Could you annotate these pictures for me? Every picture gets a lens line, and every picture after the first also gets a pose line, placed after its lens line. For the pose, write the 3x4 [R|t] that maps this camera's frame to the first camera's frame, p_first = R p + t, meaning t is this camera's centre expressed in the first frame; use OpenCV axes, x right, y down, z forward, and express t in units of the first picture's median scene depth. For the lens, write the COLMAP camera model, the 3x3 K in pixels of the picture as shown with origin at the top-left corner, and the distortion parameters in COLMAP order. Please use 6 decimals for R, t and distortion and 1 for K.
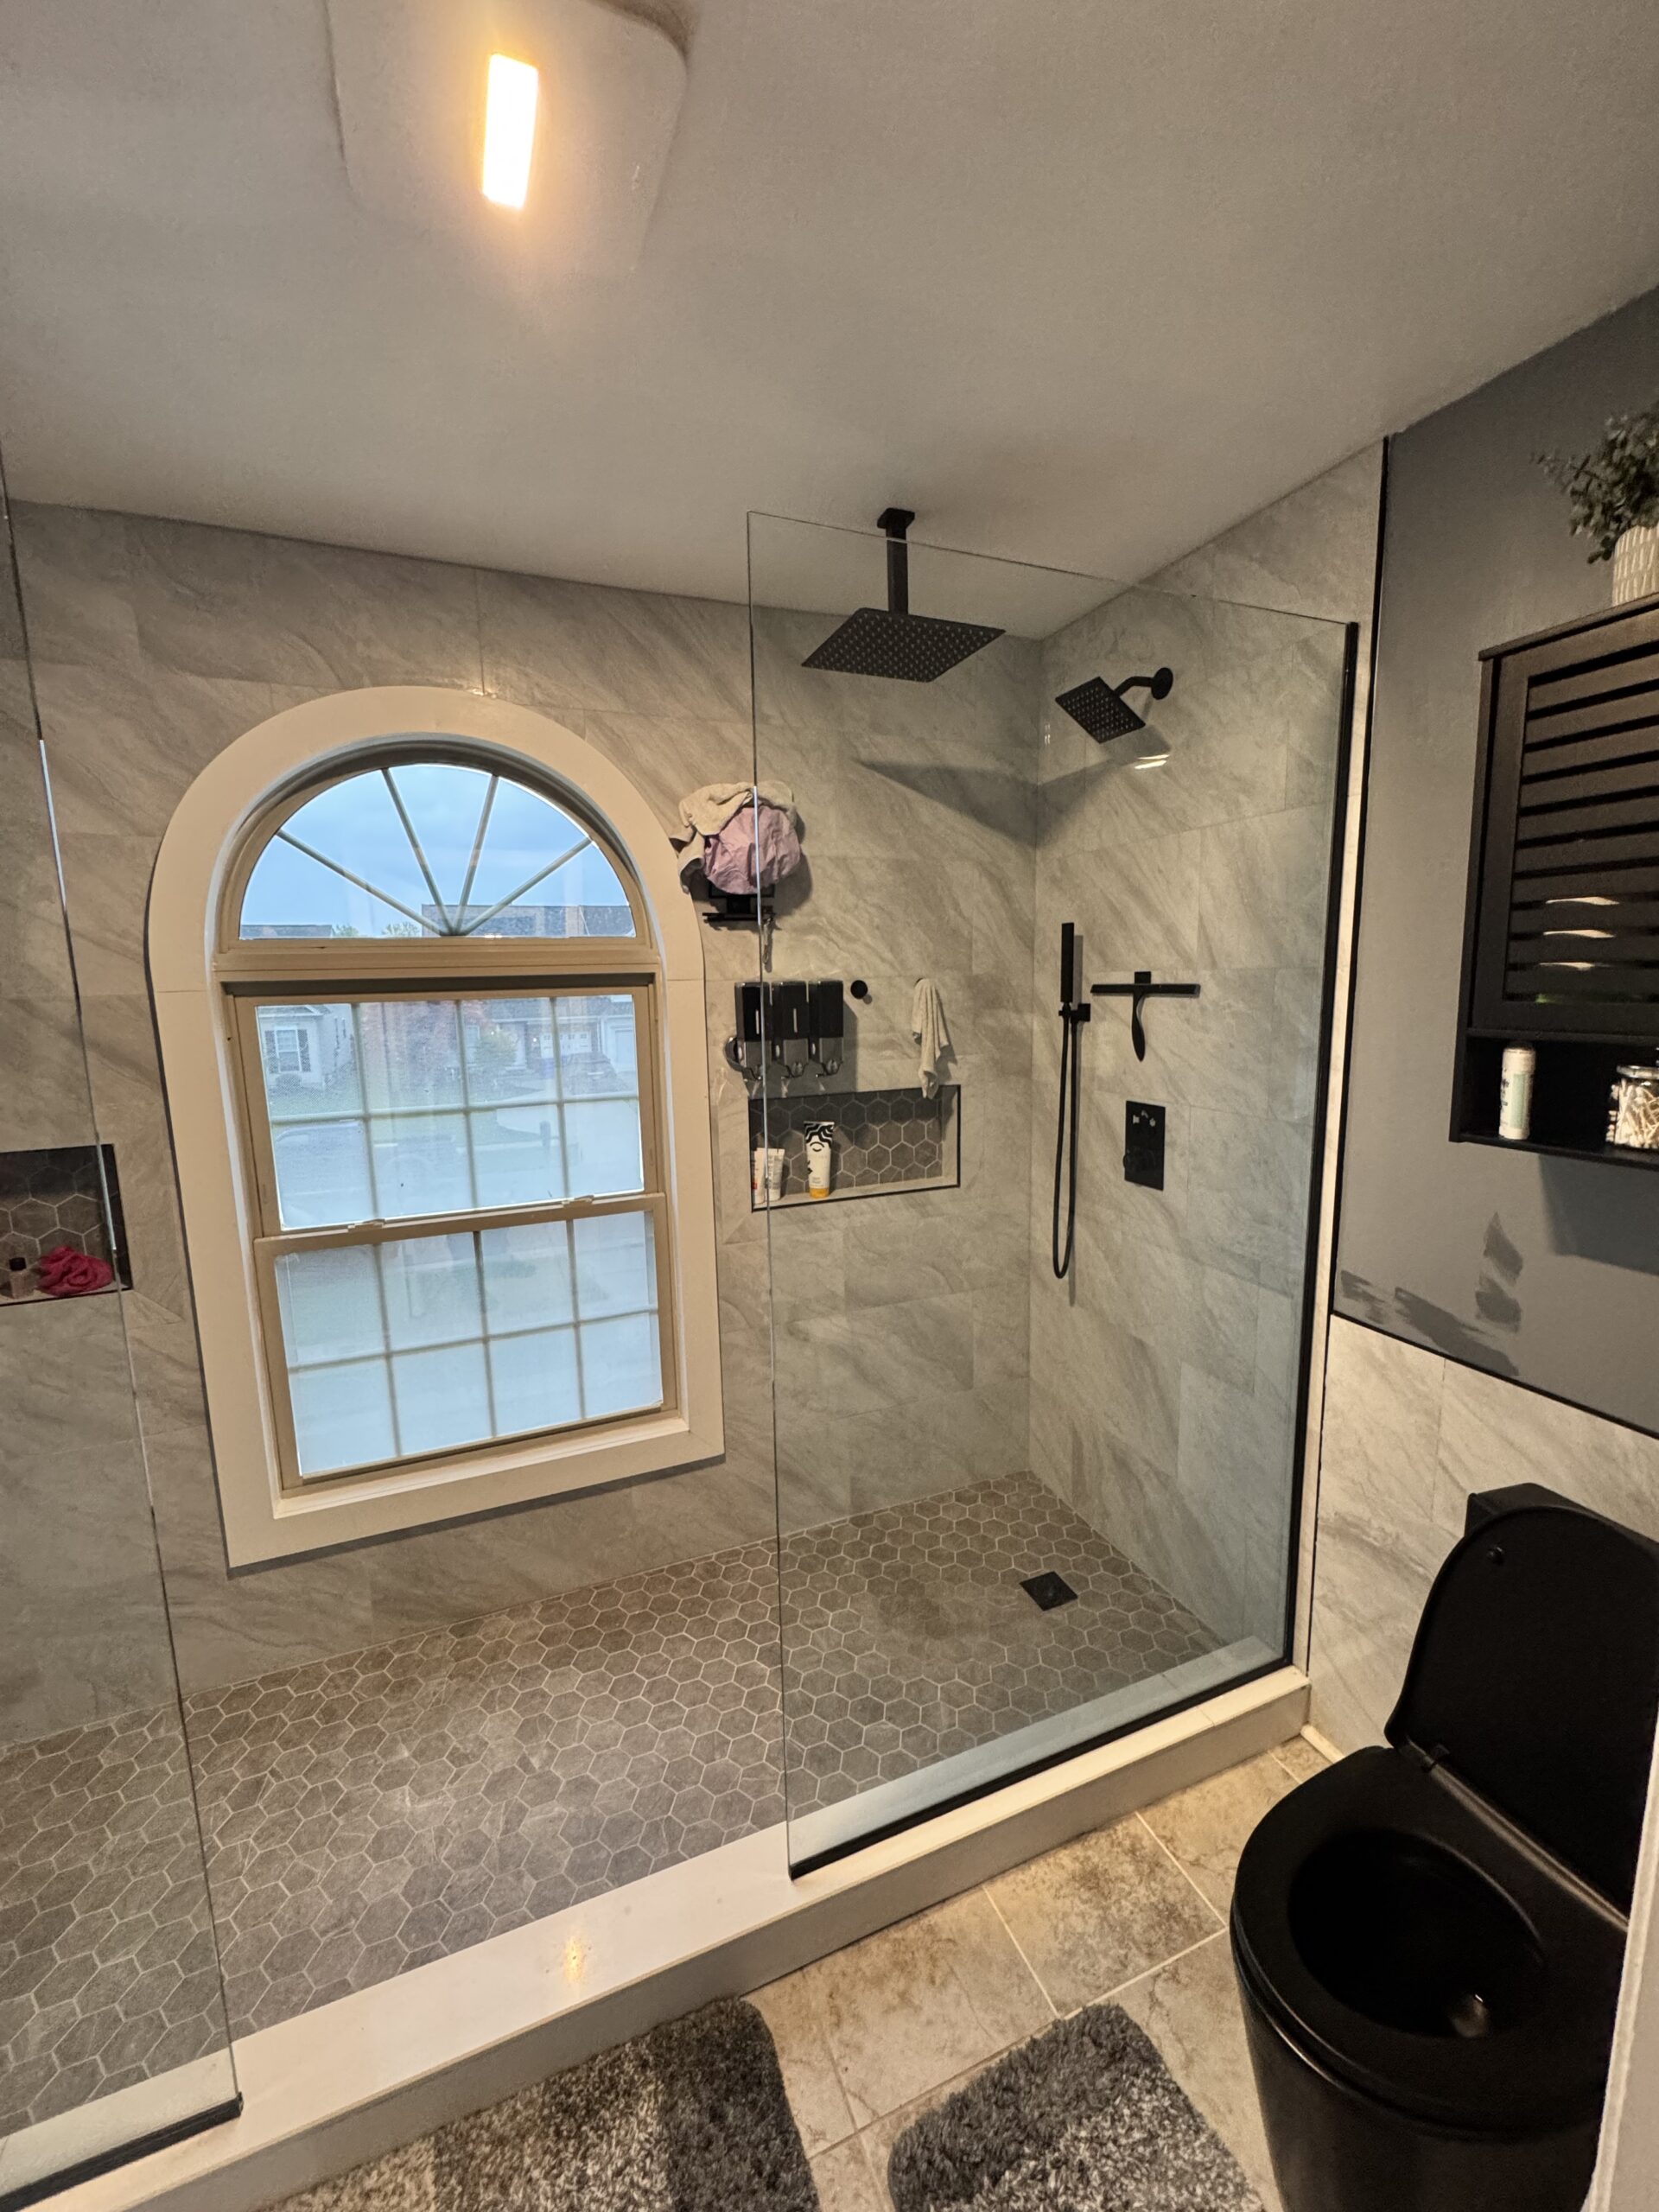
lens RADIAL K [[881.1, 0, 829.5], [0, 881.1, 1106.0], [0, 0, 1]] dist [-0.001544, -0.000409]
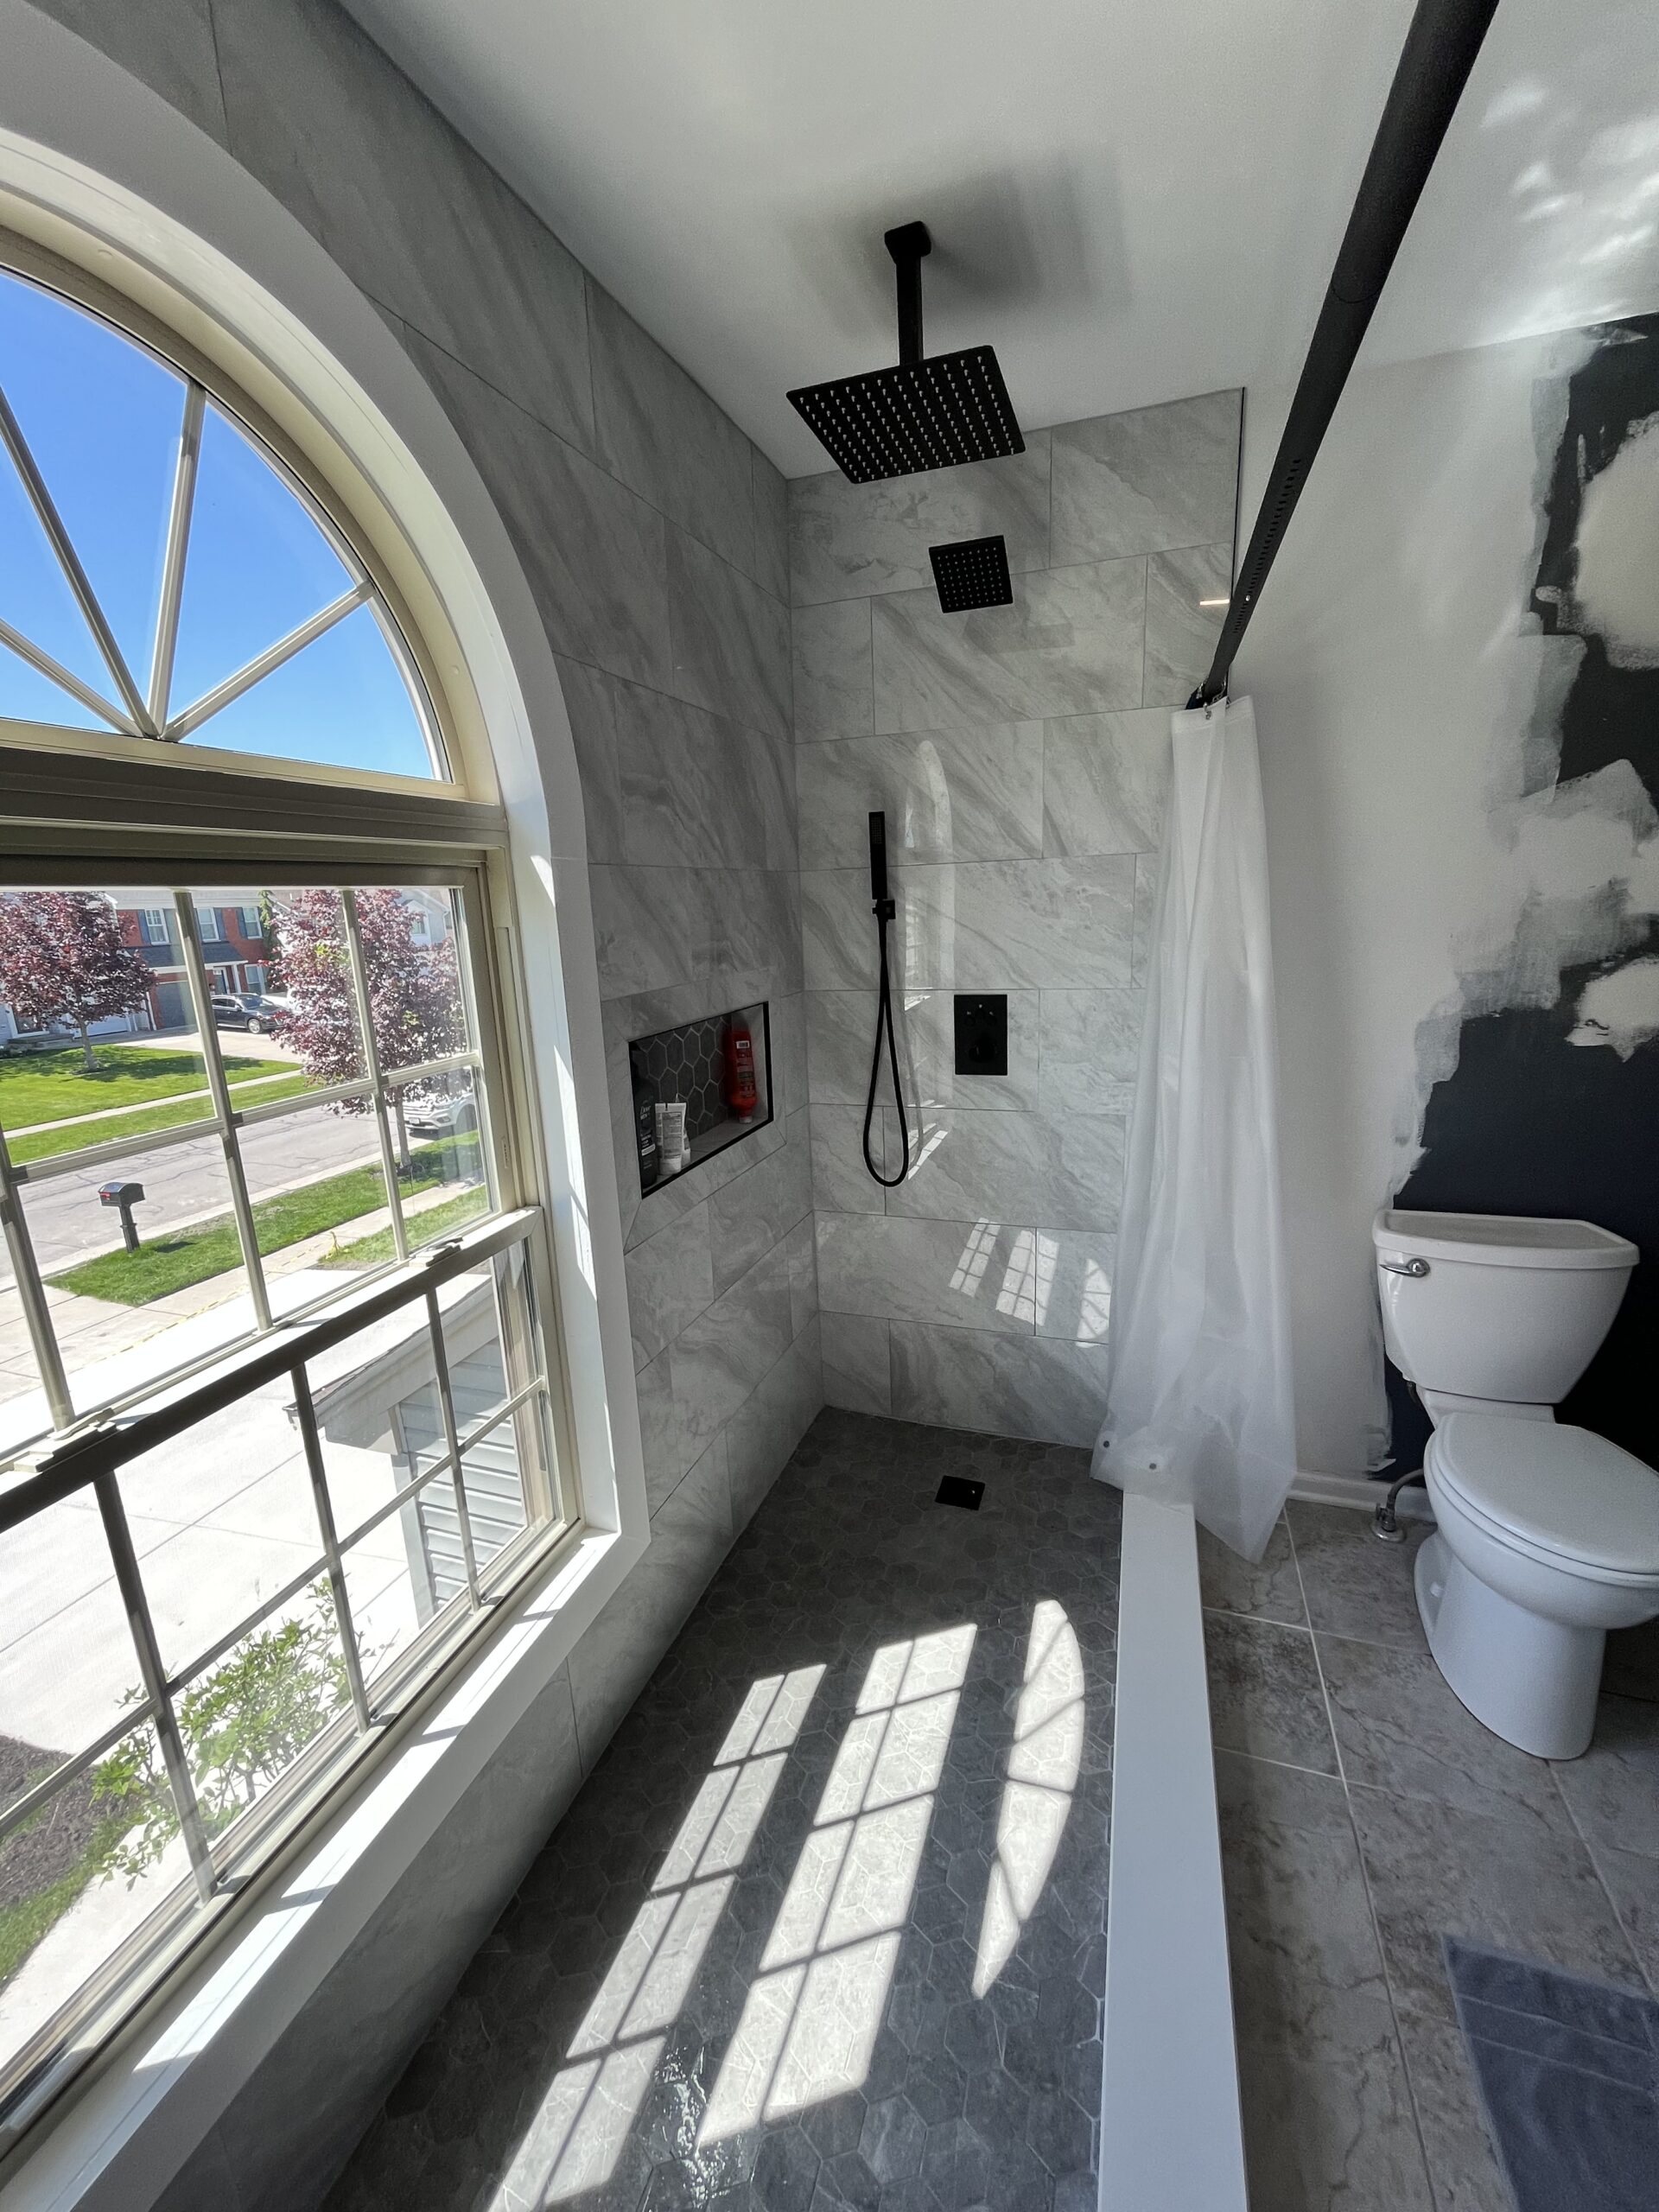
lens RADIAL K [[894.7, 0, 829.5], [0, 894.7, 1106.0], [0, 0, 1]] dist [-0.002239, -0.000177]
pose [[0.660779, -0.173360, 0.730286, -0.534405], [0.134930, 0.984547, 0.111630, -0.015189], [-0.738353, 0.024775, 0.673960, 0.432874]]
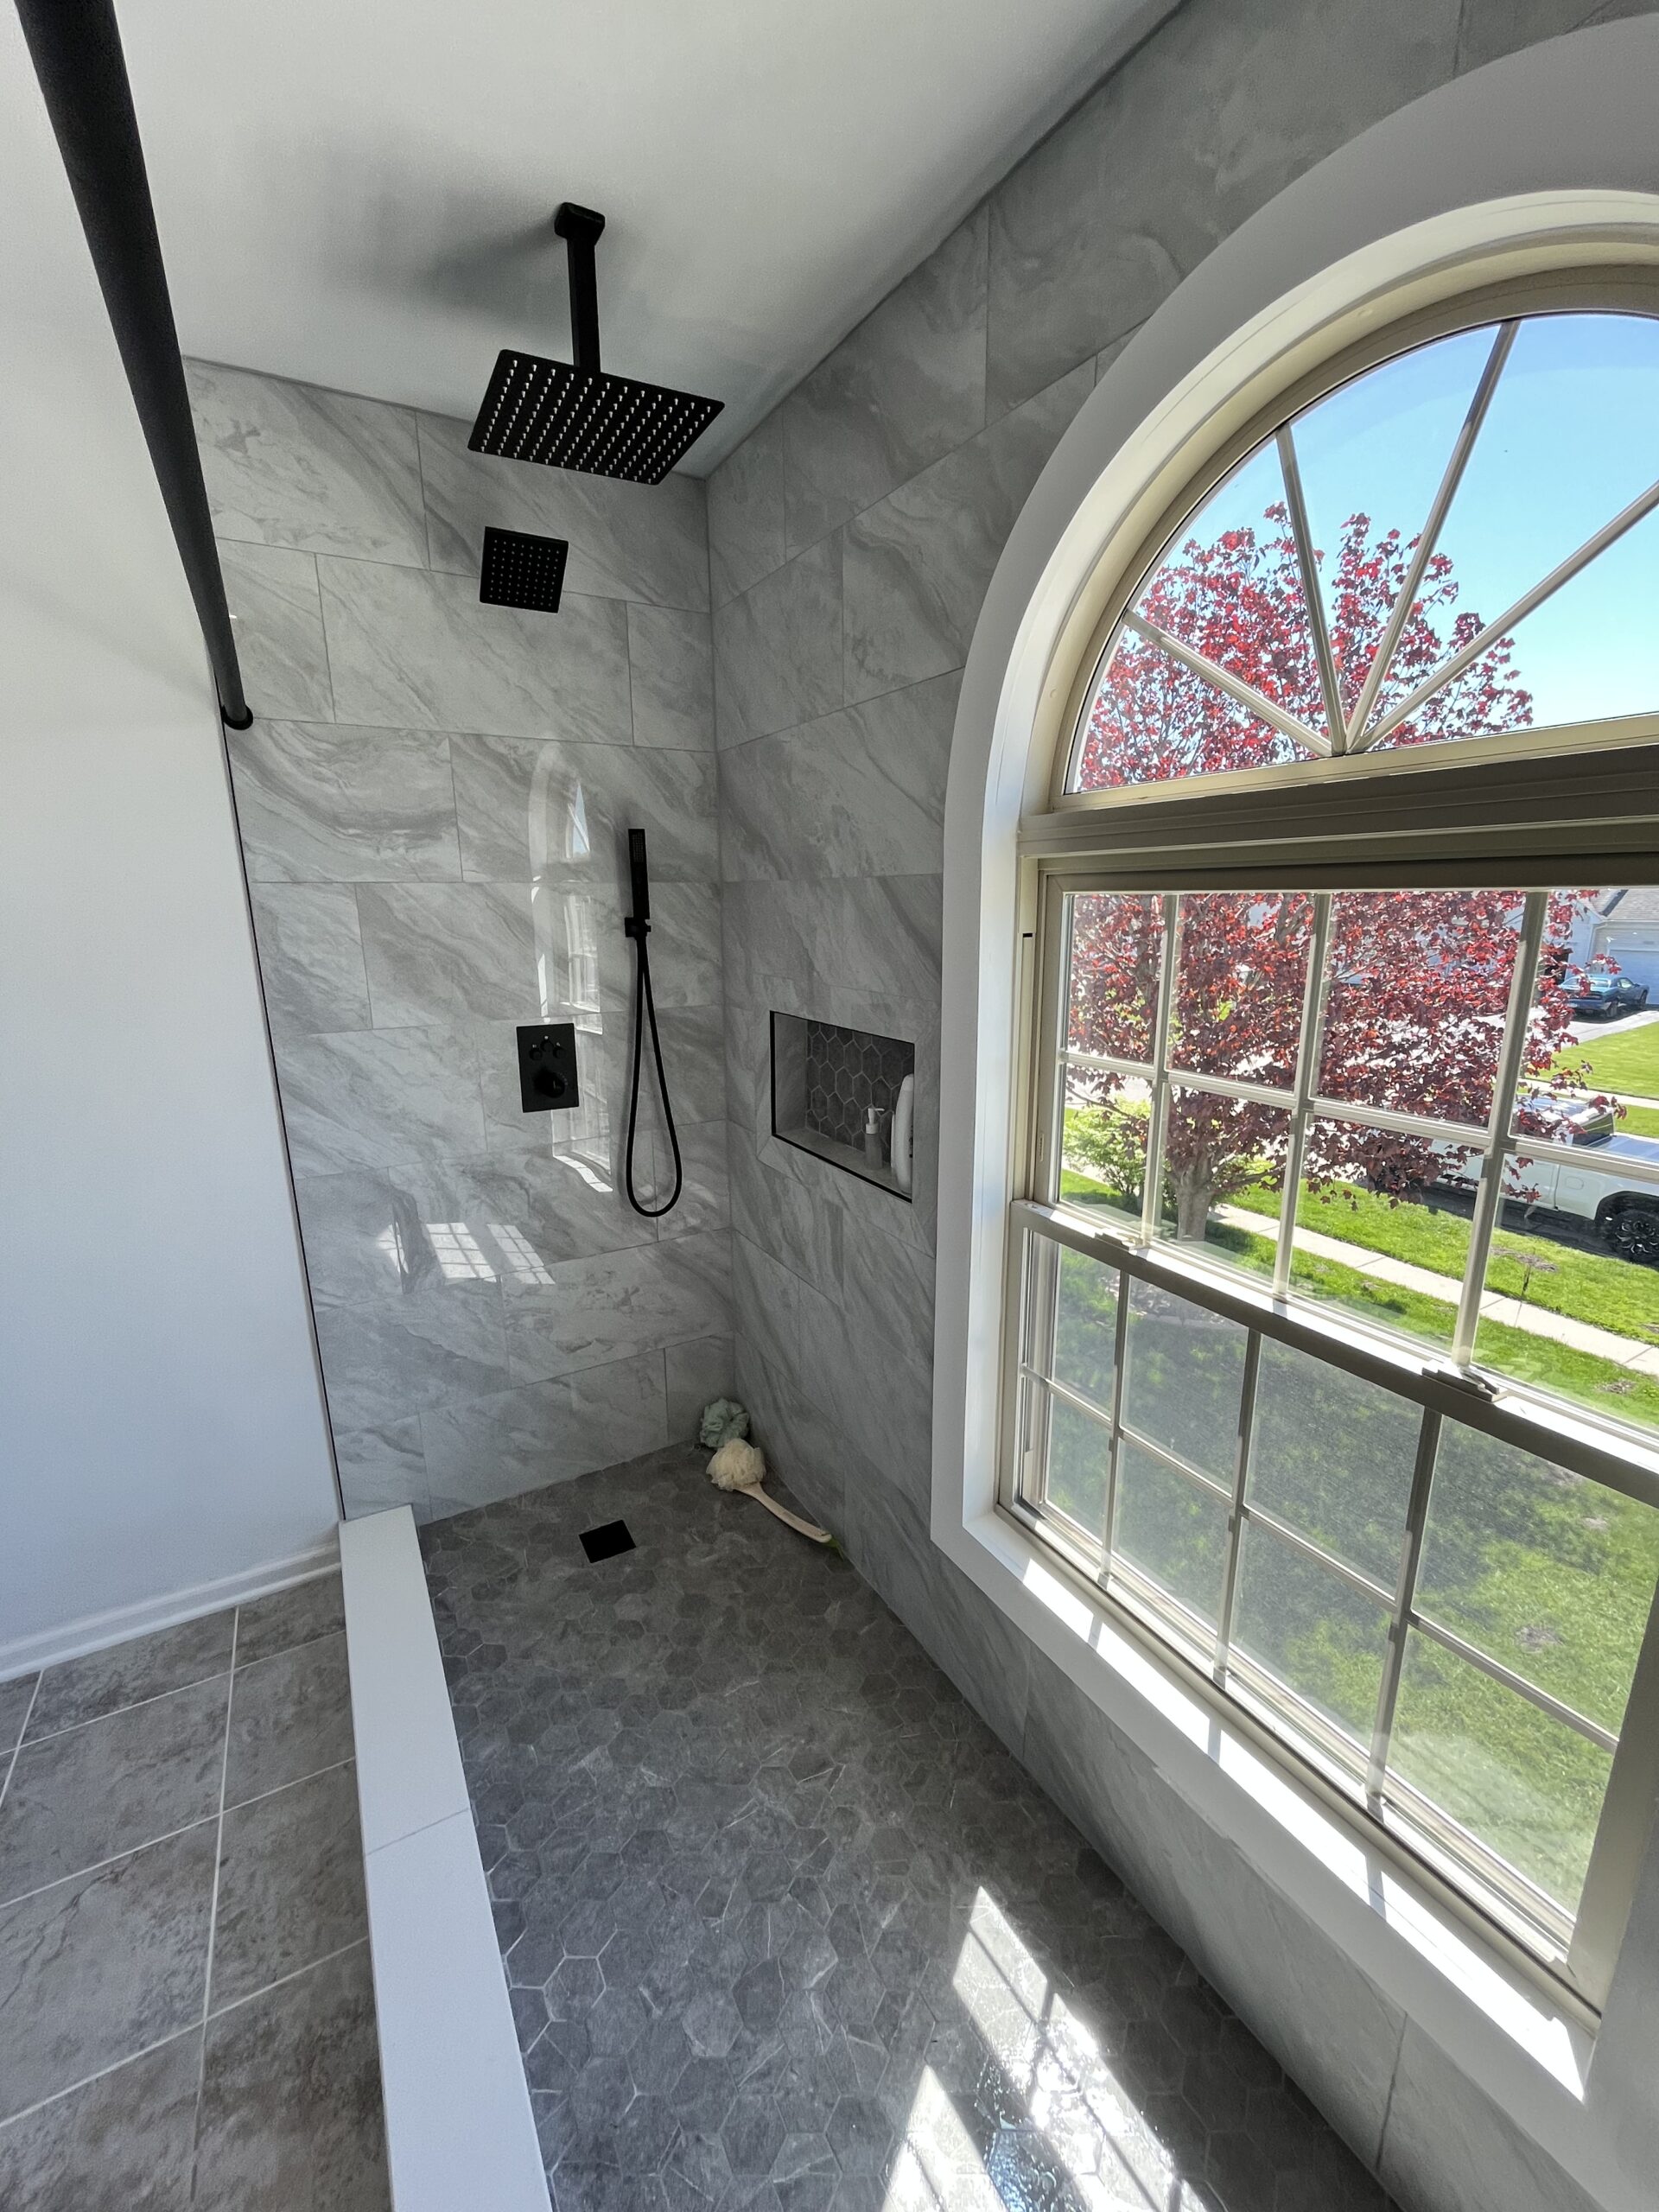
lens RADIAL K [[894.7, 0, 829.5], [0, 894.7, 1106.0], [0, 0, 1]] dist [-0.002239, -0.000177]
pose [[0.139630, 0.245226, -0.959358, 0.053341], [-0.142719, 0.963717, 0.225568, -0.073442], [0.979865, 0.105423, 0.169562, 0.628049]]
